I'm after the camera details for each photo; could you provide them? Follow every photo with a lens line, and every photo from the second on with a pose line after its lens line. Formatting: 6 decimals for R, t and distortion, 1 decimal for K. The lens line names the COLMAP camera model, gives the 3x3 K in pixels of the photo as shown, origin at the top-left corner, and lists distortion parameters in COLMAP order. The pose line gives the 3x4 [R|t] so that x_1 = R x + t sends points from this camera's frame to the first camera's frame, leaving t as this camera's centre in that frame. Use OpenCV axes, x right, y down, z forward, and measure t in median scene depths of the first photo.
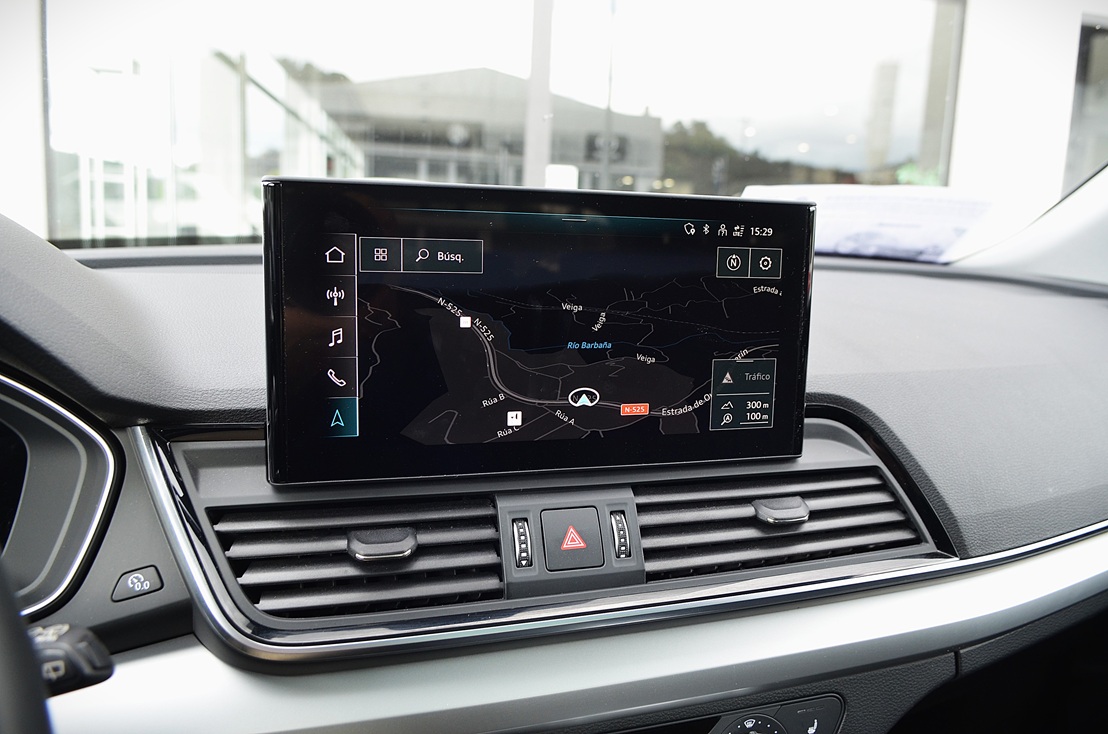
lens RADIAL K [[818.3, 0, 571.5], [0, 818.3, 367.1], [0, 0, 1]] dist [-0.031343, -0.041637]
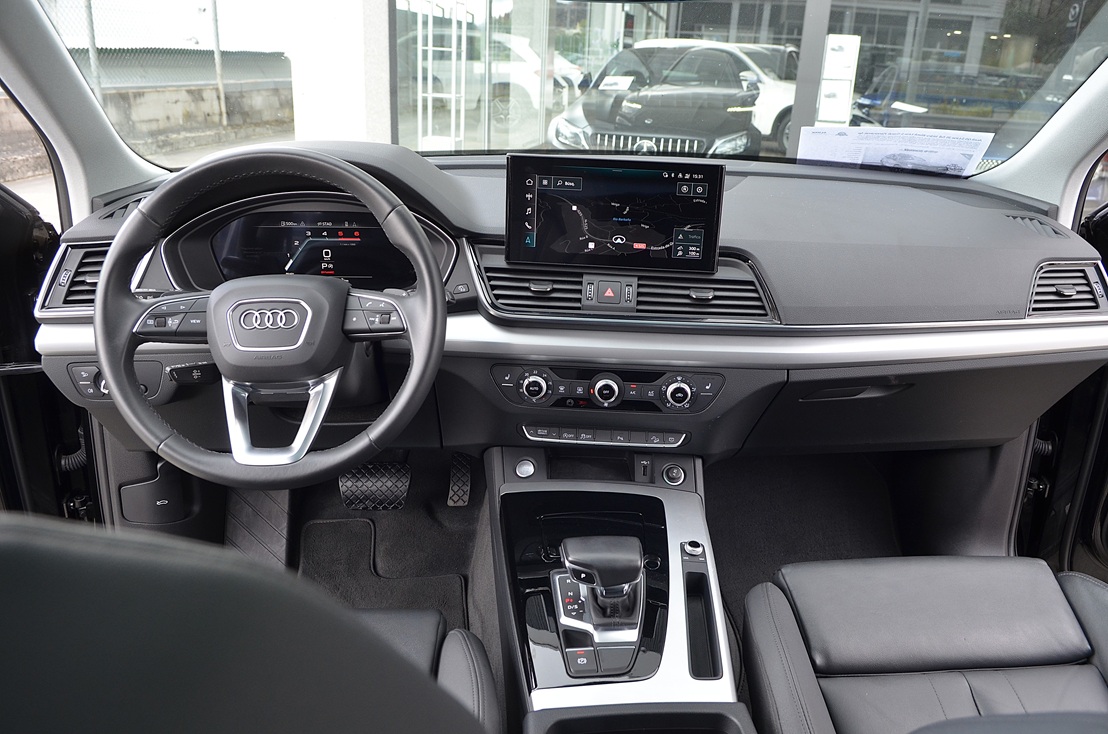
lens RADIAL K [[818.3, 0, 571.5], [0, 818.3, 367.1], [0, 0, 1]] dist [-0.031343, -0.041637]
pose [[0.937174, 0.123034, -0.326447, 0.753781], [-0.065811, 0.981296, 0.180908, -0.024630], [0.342599, -0.148058, 0.927742, -1.487982]]
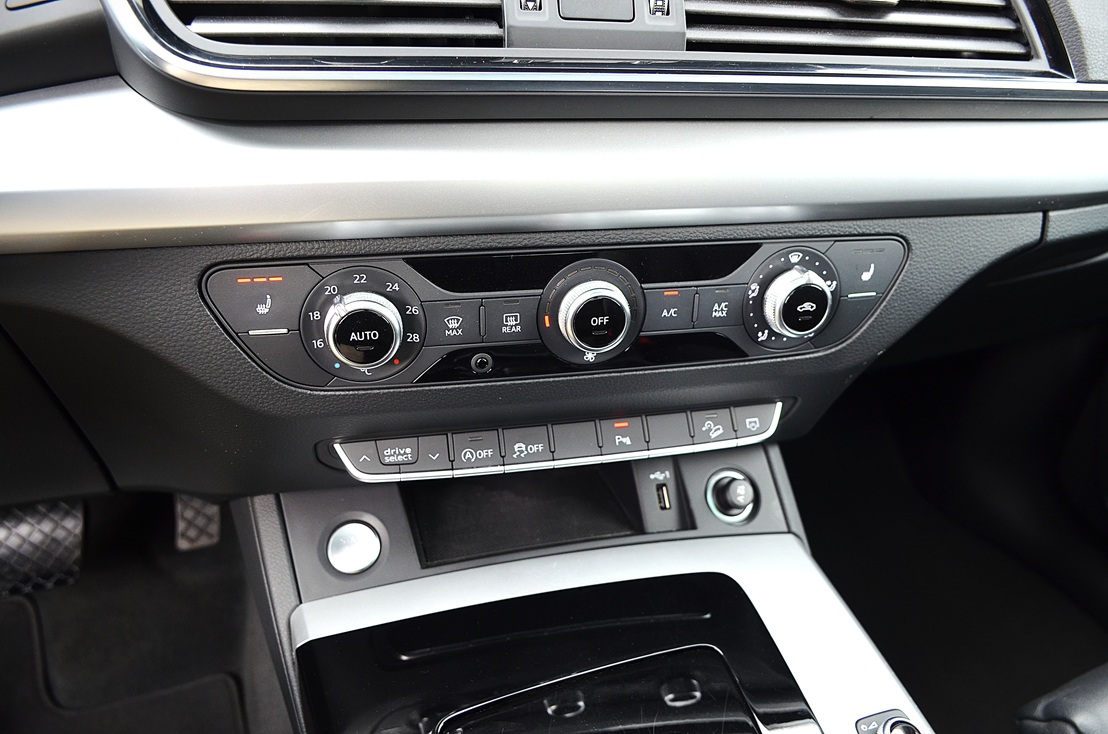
lens RADIAL K [[801.1, 0, 571.5], [0, 801.1, 364.1], [0, 0, 1]] dist [-0.039318, -0.027168]
pose [[0.998161, 0.047994, -0.037029, 0.023192], [-0.033877, 0.948223, 0.315794, 0.302917], [0.050268, -0.313959, 0.948105, 0.167690]]
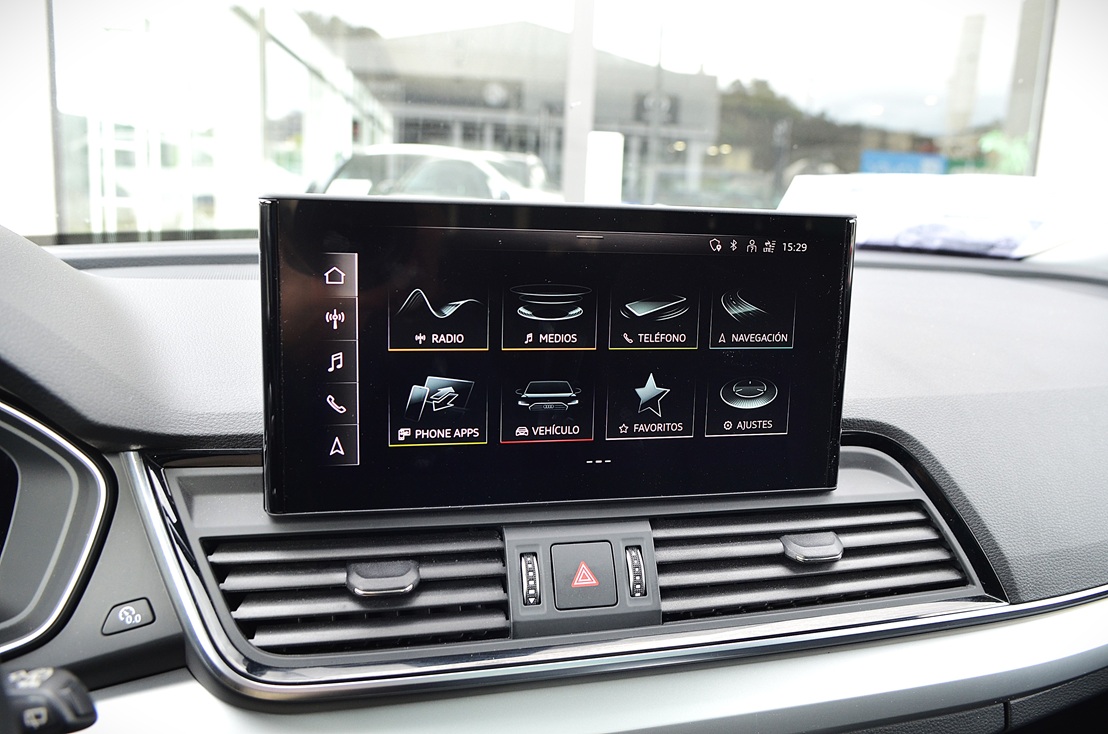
lens RADIAL K [[890.0, 0, 569.1], [0, 890.0, 368.9], [0, 0, 1]] dist [-0.019009, -0.039435]
pose [[0.998585, 0.013537, -0.051425, 0.032309], [-0.012426, 0.999684, 0.021857, -0.048047], [0.051705, -0.021187, 0.998438, -0.017952]]
